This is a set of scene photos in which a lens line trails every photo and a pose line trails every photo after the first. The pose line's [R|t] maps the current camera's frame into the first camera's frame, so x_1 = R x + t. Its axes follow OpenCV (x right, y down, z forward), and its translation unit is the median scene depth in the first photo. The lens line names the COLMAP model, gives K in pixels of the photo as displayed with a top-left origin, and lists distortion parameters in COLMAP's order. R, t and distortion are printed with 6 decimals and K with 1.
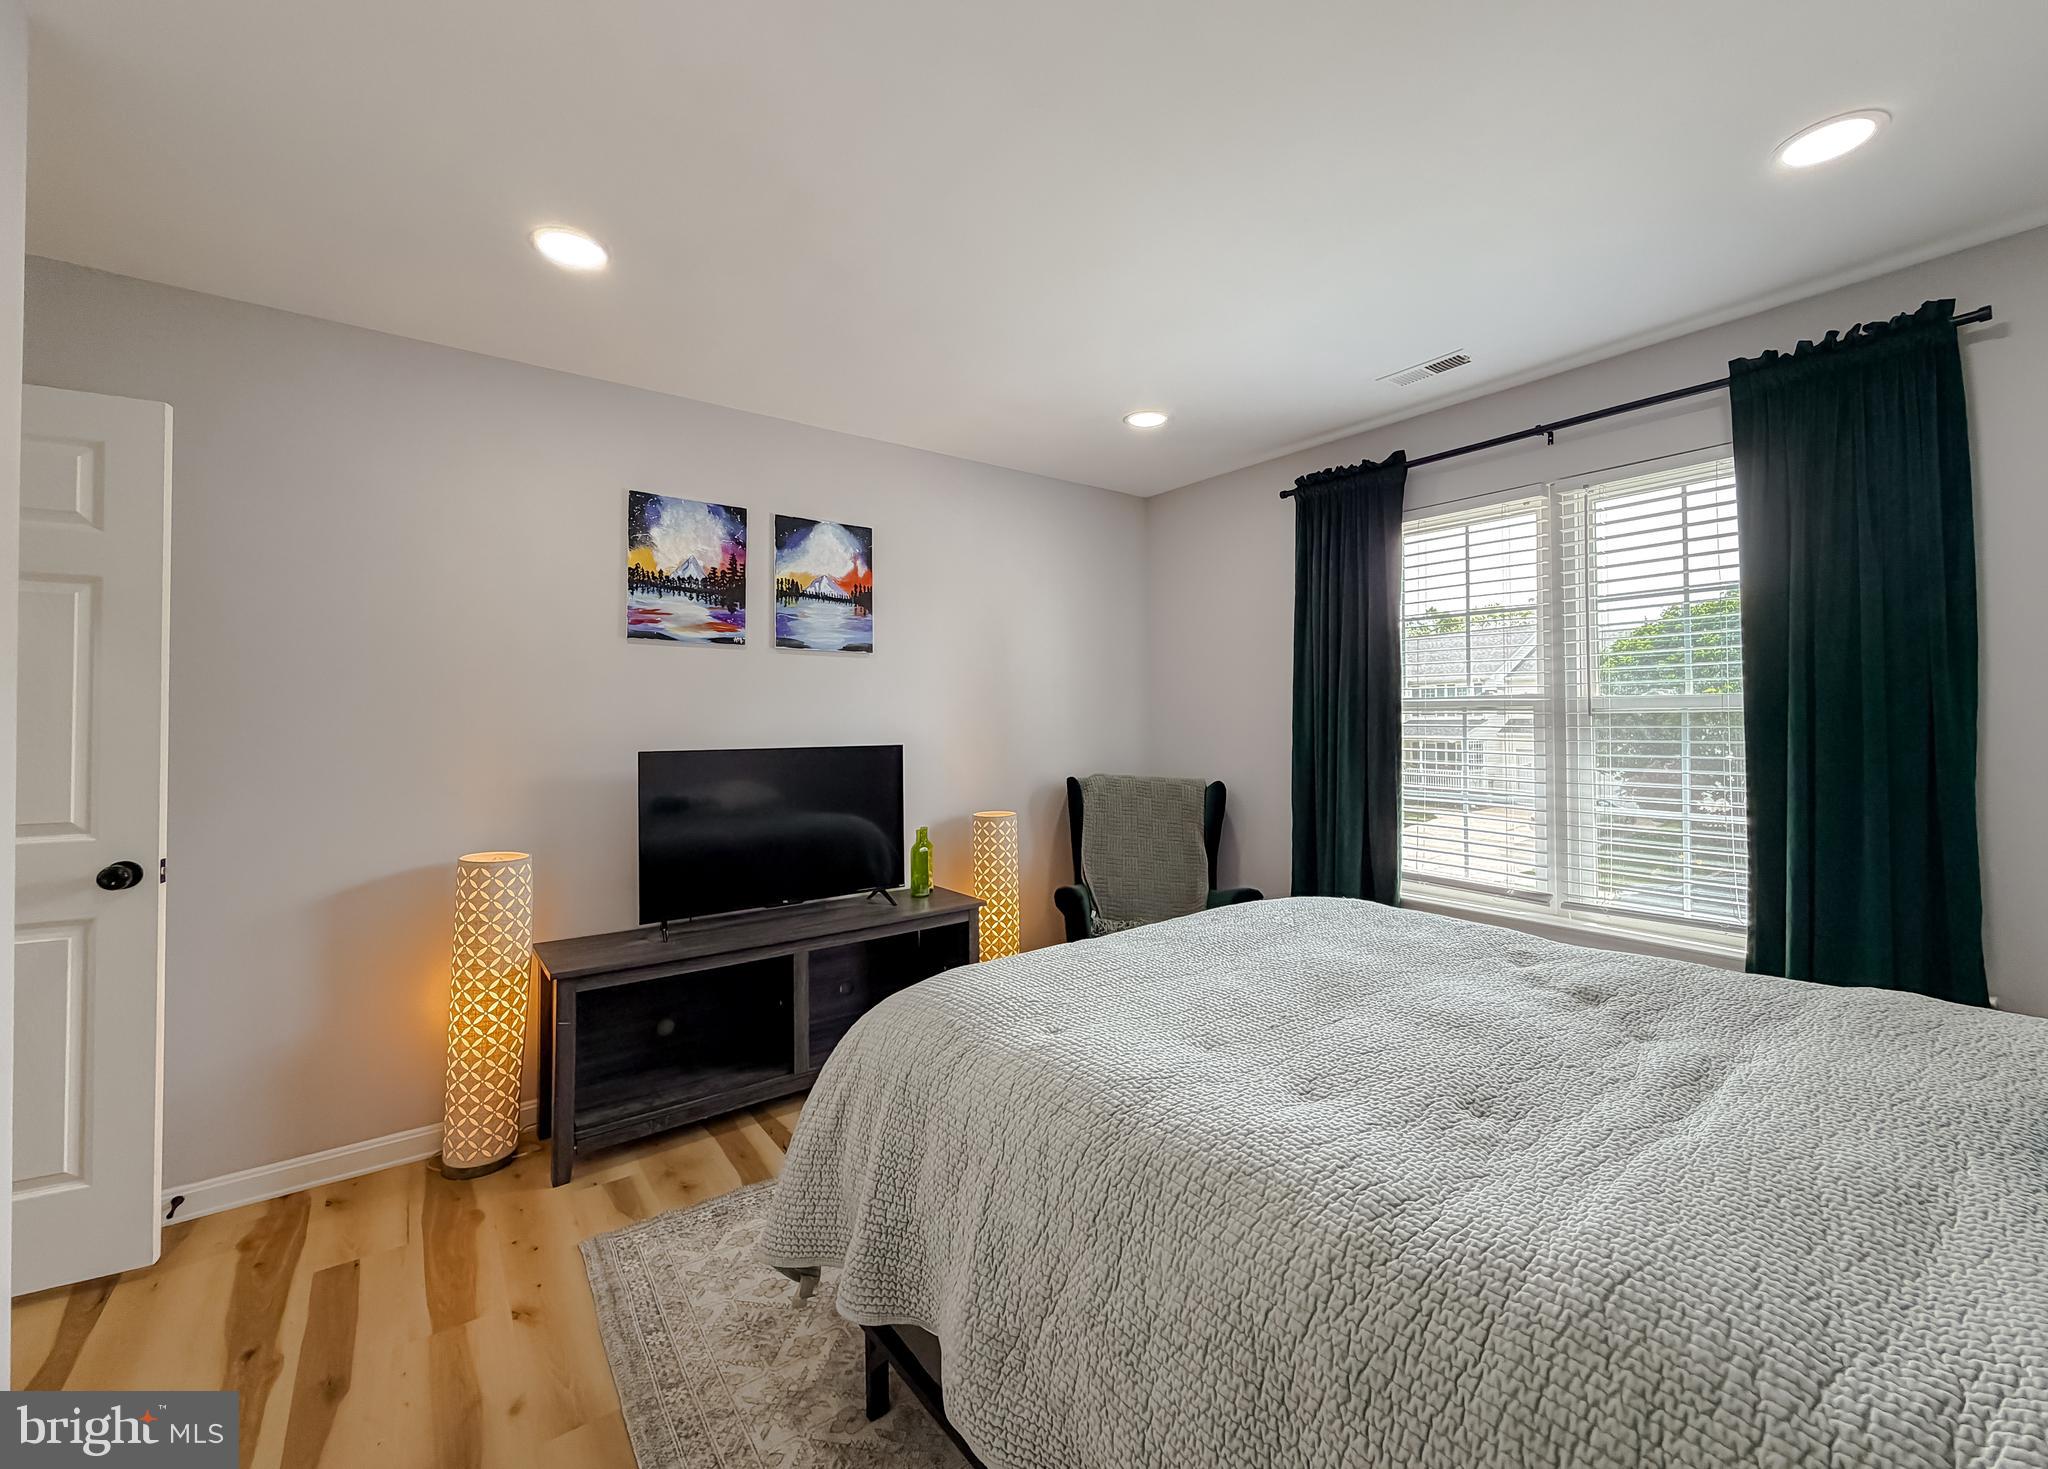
lens RADIAL K [[832.6, 0, 1028.8], [0, 832.6, 716.6], [0, 0, 1]] dist [-0.006098, 0.001168]
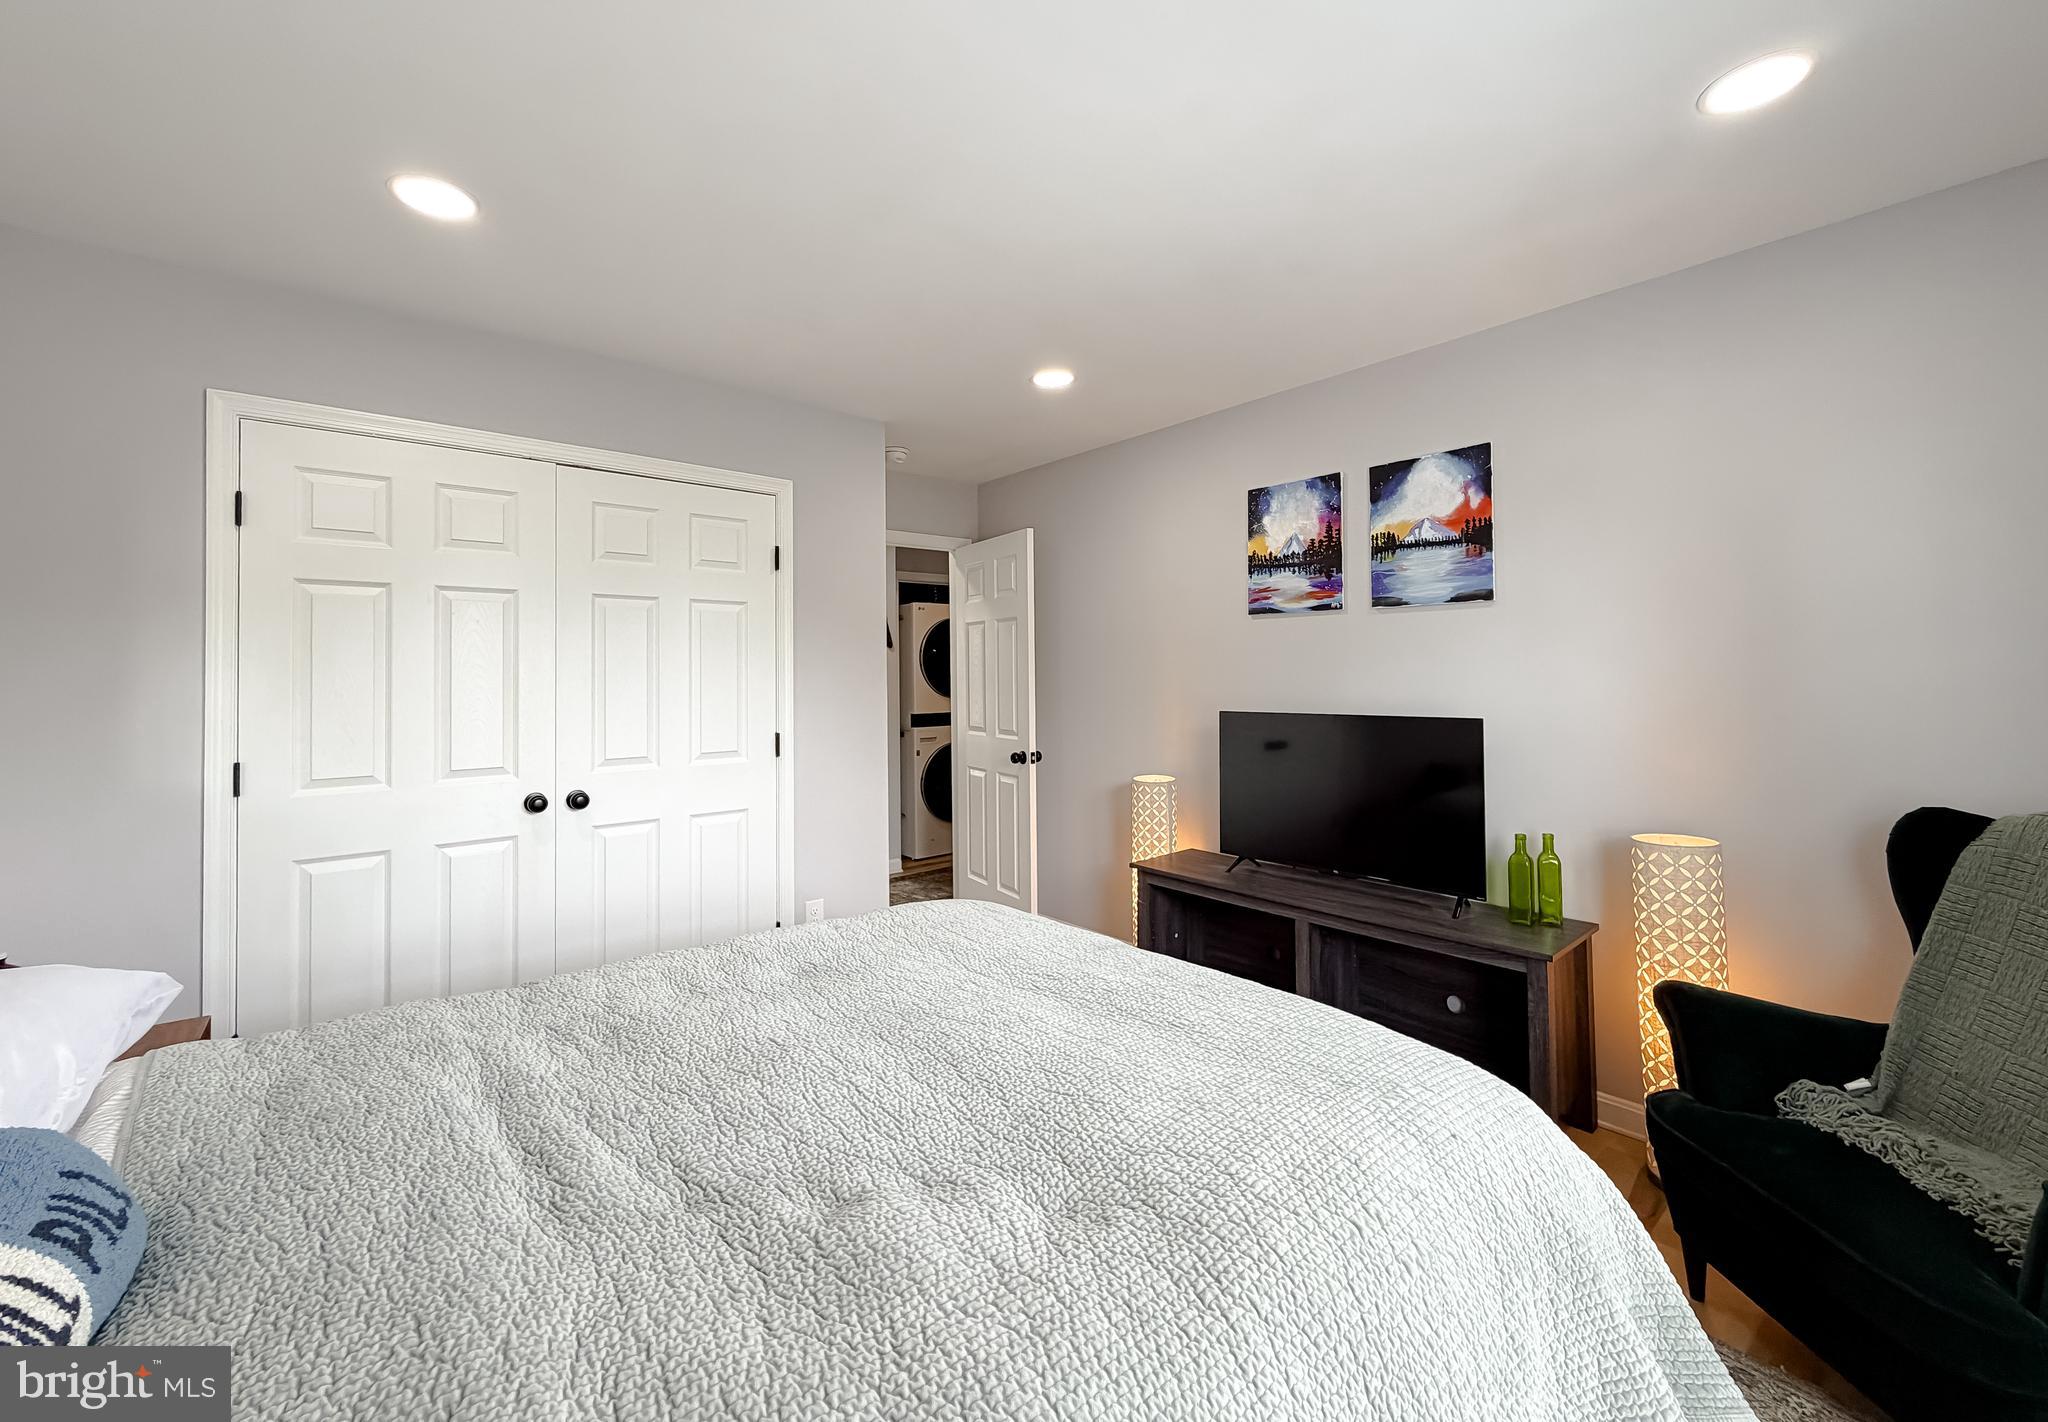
lens RADIAL K [[838.1, 0, 1010.2], [0, 838.1, 672.8], [0, 0, 1]] dist [-0.001067, -0.000219]
pose [[0.037797, 0.000782, -0.999285, 0.650389], [0.013743, 0.999905, 0.001302, -0.016667], [0.999191, -0.013782, 0.037783, 0.564283]]
